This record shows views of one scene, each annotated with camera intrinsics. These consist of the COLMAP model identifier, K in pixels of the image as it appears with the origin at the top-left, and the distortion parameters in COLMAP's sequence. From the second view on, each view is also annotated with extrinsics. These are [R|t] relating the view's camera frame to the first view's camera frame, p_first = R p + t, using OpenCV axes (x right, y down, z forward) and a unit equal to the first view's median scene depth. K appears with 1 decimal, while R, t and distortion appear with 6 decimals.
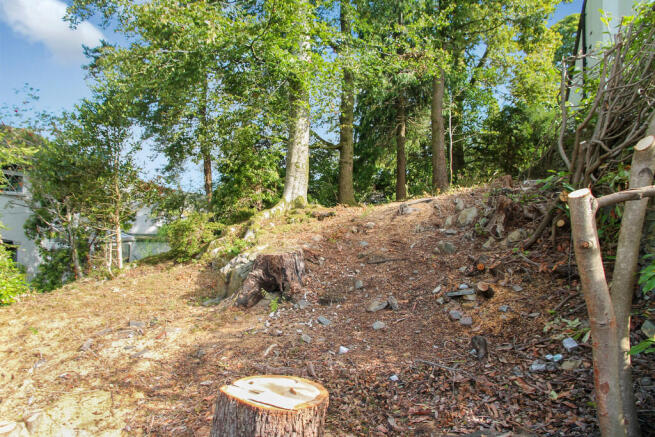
lens RADIAL K [[471.2, 0, 317.6], [0, 471.2, 218.1], [0, 0, 1]] dist [-0.136385, 0.103079]
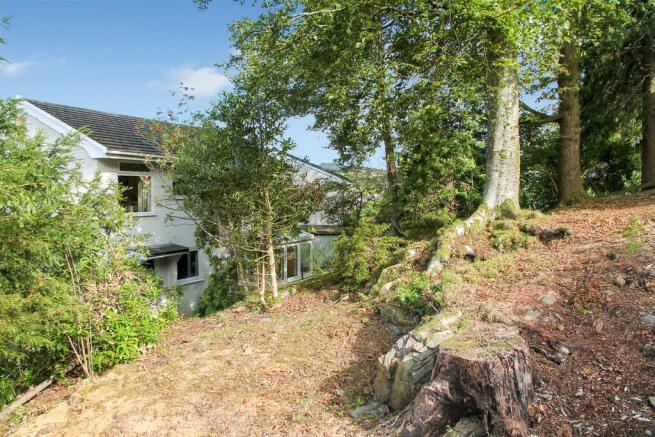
lens RADIAL K [[471.2, 0, 317.6], [0, 471.2, 218.1], [0, 0, 1]] dist [-0.136385, 0.103079]
pose [[0.915792, -0.022211, -0.401038, -0.023389], [0.042801, 0.998181, 0.042456, -0.061364], [0.399365, -0.056046, 0.915077, 0.273891]]
